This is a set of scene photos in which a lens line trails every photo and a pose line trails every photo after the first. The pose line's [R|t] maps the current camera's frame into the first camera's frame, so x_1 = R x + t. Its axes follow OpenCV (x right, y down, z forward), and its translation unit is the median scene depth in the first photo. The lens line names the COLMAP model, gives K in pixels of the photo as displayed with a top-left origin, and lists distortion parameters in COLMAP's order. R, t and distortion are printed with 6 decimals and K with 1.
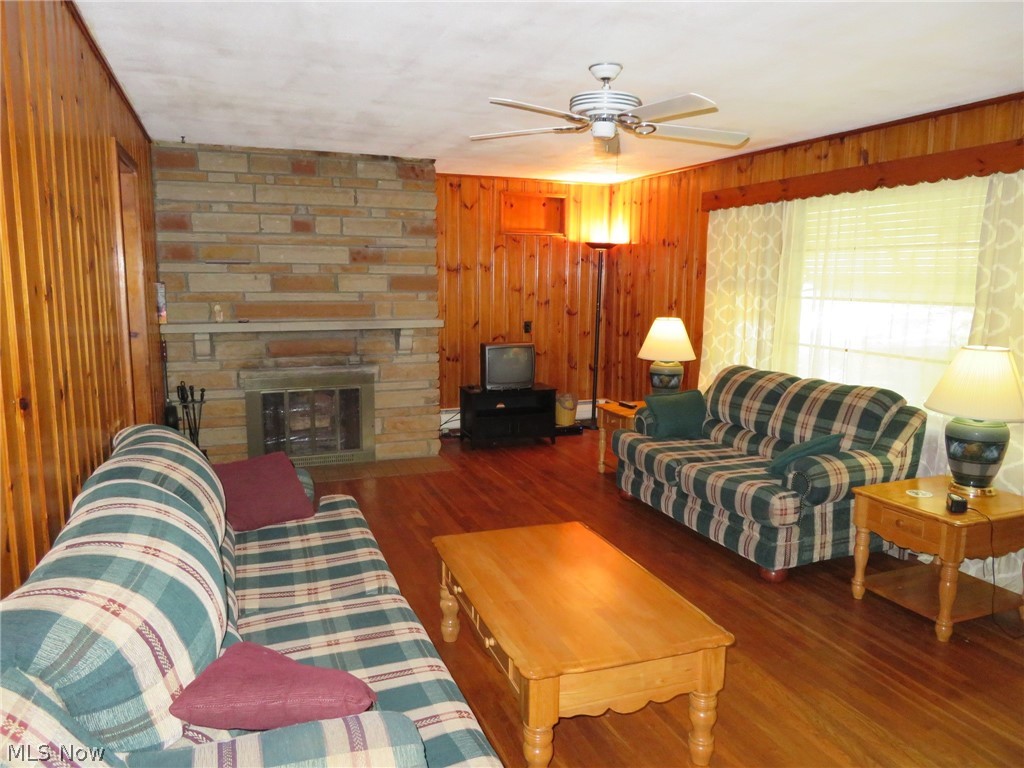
lens RADIAL K [[730.5, 0, 510.5], [0, 730.5, 380.5], [0, 0, 1]] dist [-0.008951, -0.000527]
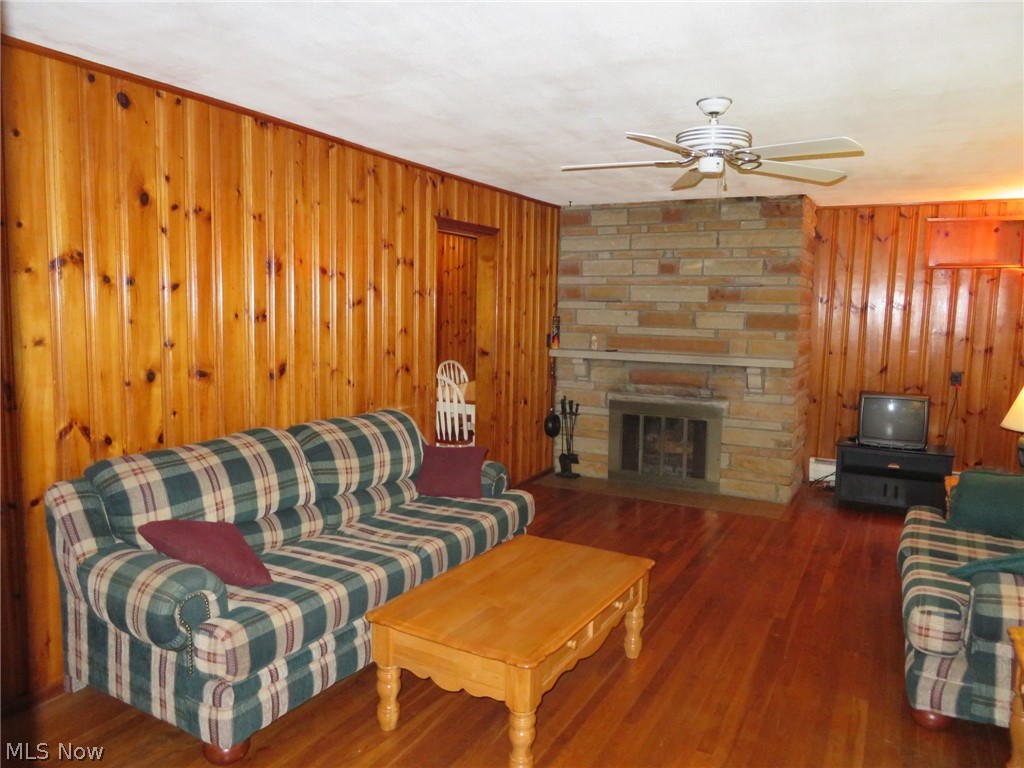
lens RADIAL K [[730.5, 0, 510.5], [0, 730.5, 380.5], [0, 0, 1]] dist [-0.008951, -0.000527]
pose [[0.652591, 0.082145, -0.753244, 0.405213], [-0.120913, 0.992657, 0.003499, -0.017166], [0.748000, 0.088794, 0.657732, 0.106060]]
